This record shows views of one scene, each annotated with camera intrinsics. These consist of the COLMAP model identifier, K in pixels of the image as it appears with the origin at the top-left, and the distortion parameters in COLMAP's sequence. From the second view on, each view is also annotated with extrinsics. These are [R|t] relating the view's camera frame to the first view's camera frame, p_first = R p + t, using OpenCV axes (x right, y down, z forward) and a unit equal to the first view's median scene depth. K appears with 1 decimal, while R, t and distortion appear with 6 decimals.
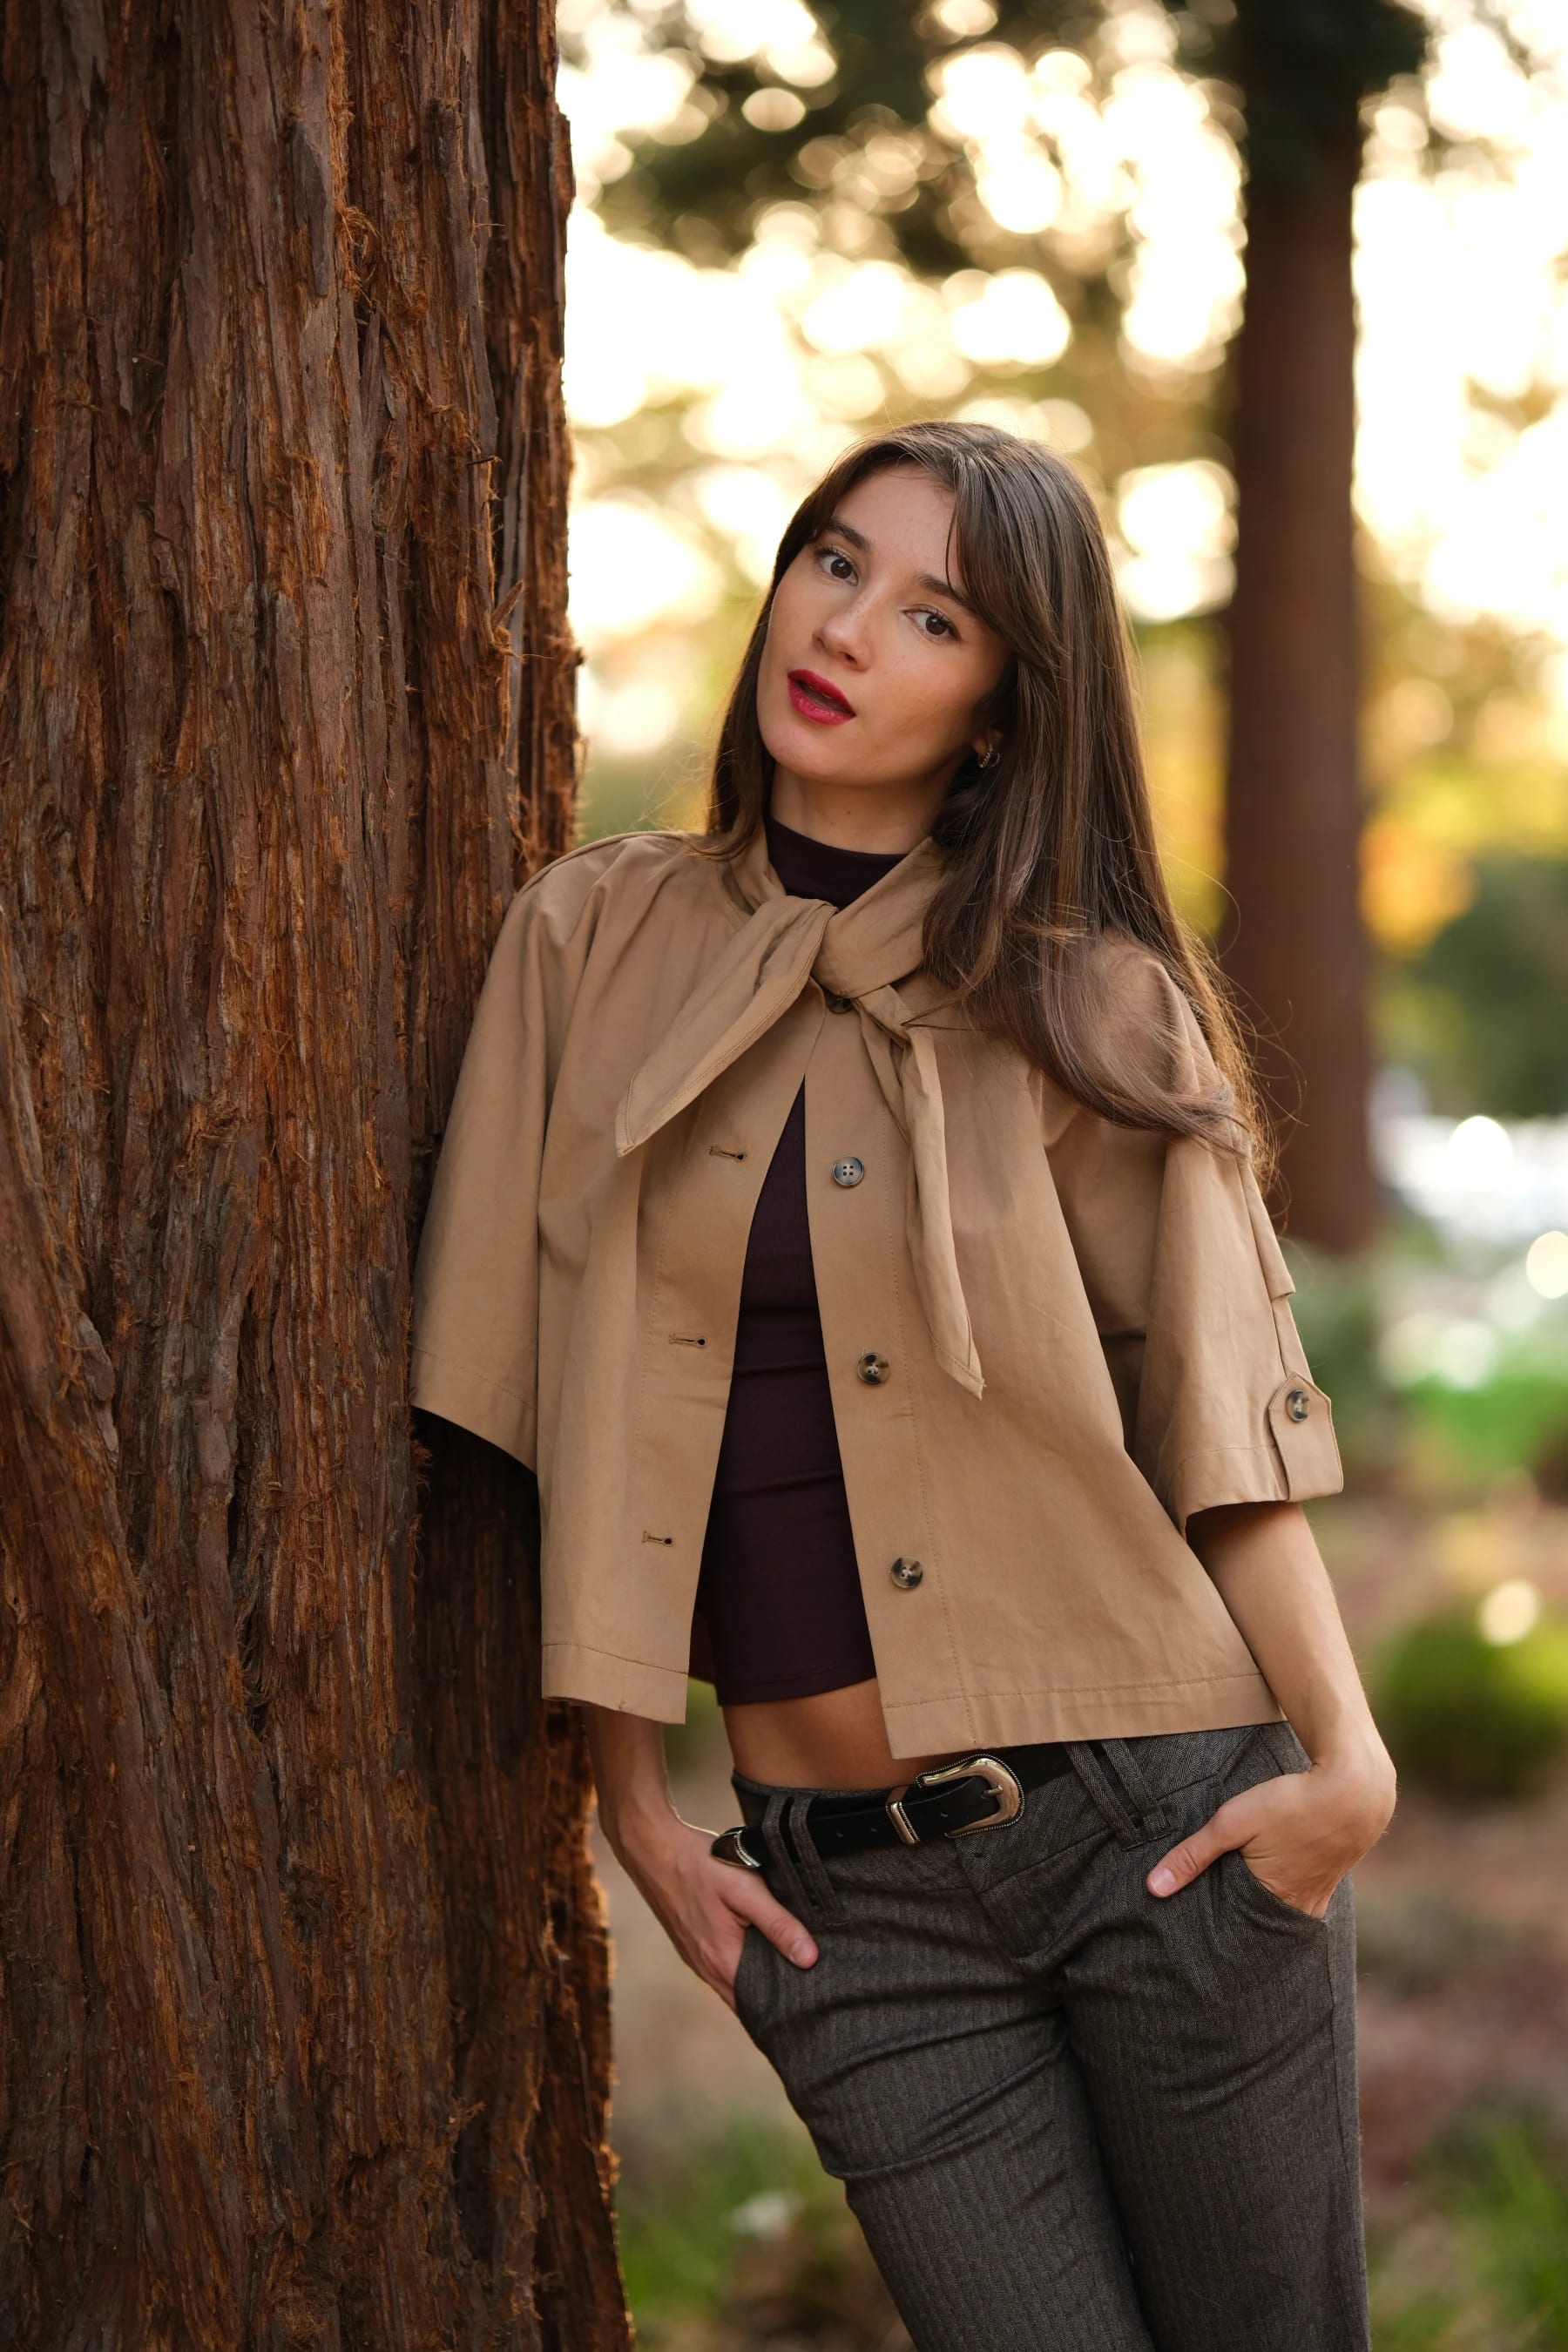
lens RADIAL K [[5960.8, 0, 800.0], [0, 5960.8, 1186.9], [0, 0, 1]] dist [0.088337, 0.000000]
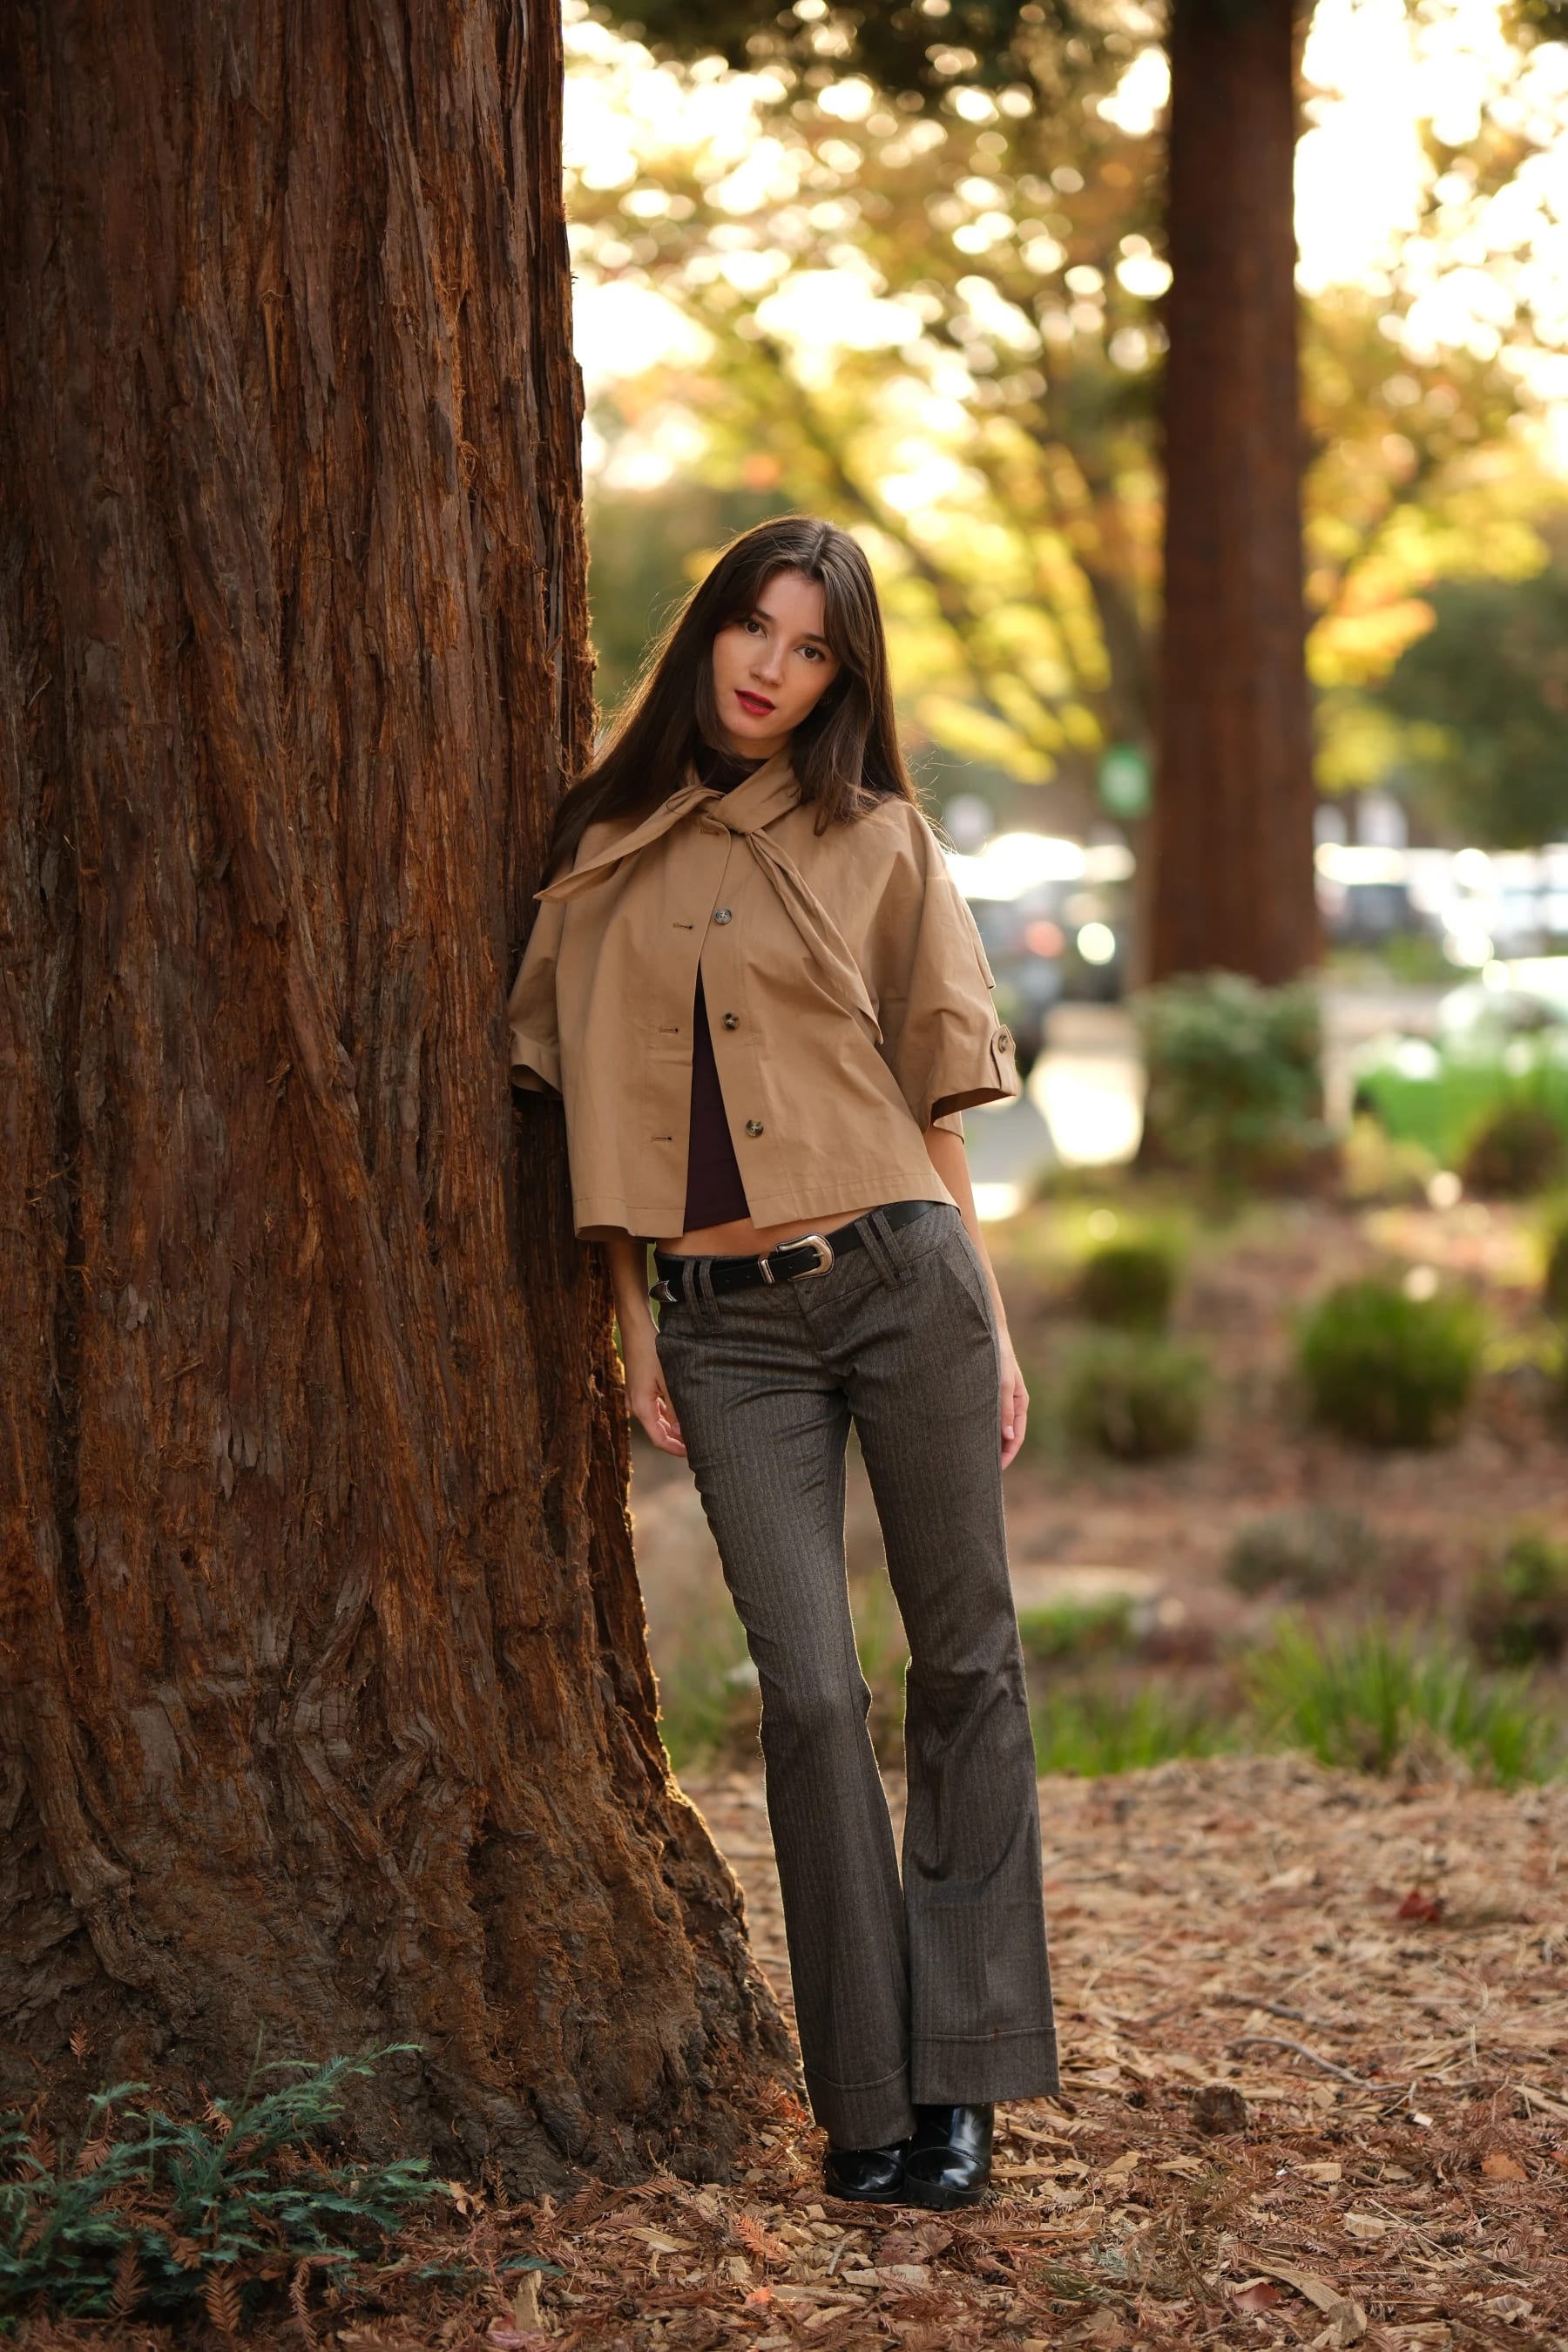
lens RADIAL K [[5960.8, 0, 791.8], [0, 5960.8, 1193.2], [0, 0, 1]] dist [0.088337, 0.000000]
pose [[0.999781, -0.020377, -0.004803, 0.030636], [0.020584, 0.998635, 0.047998, -0.018367], [0.003819, -0.048087, 0.998836, -0.870438]]
